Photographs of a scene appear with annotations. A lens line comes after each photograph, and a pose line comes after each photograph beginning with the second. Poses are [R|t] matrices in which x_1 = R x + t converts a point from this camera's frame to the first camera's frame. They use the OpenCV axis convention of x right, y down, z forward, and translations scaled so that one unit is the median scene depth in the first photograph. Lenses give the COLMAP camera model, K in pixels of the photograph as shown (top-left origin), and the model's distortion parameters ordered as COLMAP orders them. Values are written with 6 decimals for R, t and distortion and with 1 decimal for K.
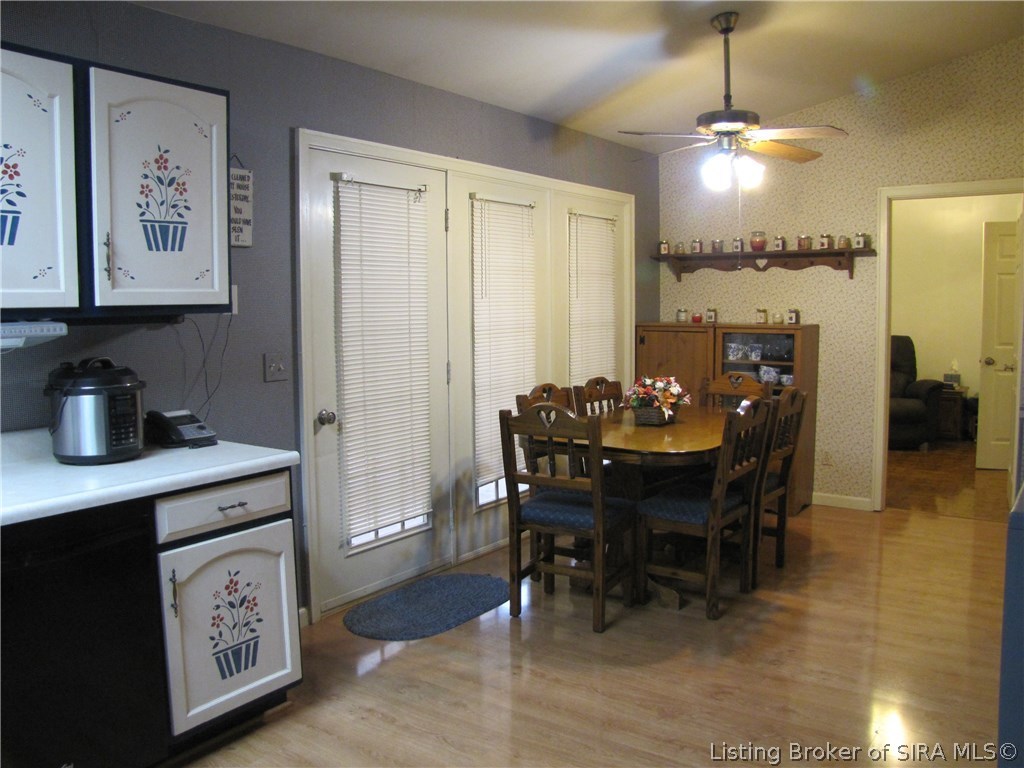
lens RADIAL K [[949.6, 0, 512.0], [0, 949.6, 384.0], [0, 0, 1]] dist [-0.073334, 0.001981]
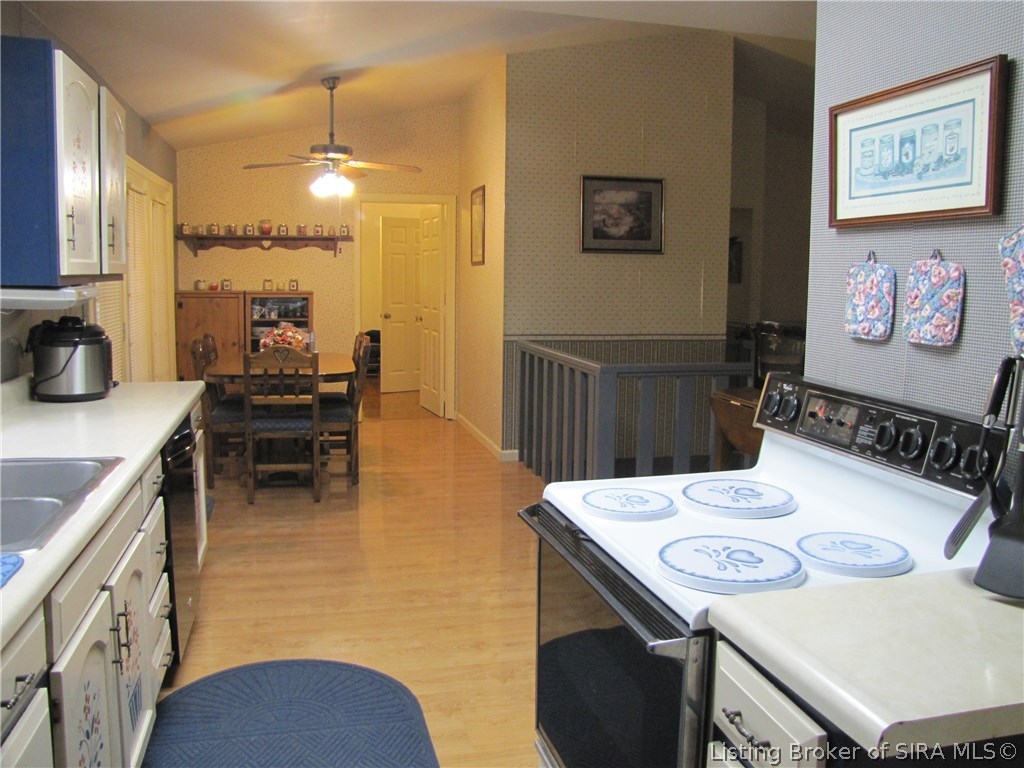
lens RADIAL K [[949.6, 0, 512.0], [0, 949.6, 384.0], [0, 0, 1]] dist [-0.073334, 0.001981]
pose [[0.691536, -0.073318, 0.718611, -0.464966], [0.048715, 0.997304, 0.054873, 0.010137], [-0.720697, -0.002940, 0.693244, -0.153265]]
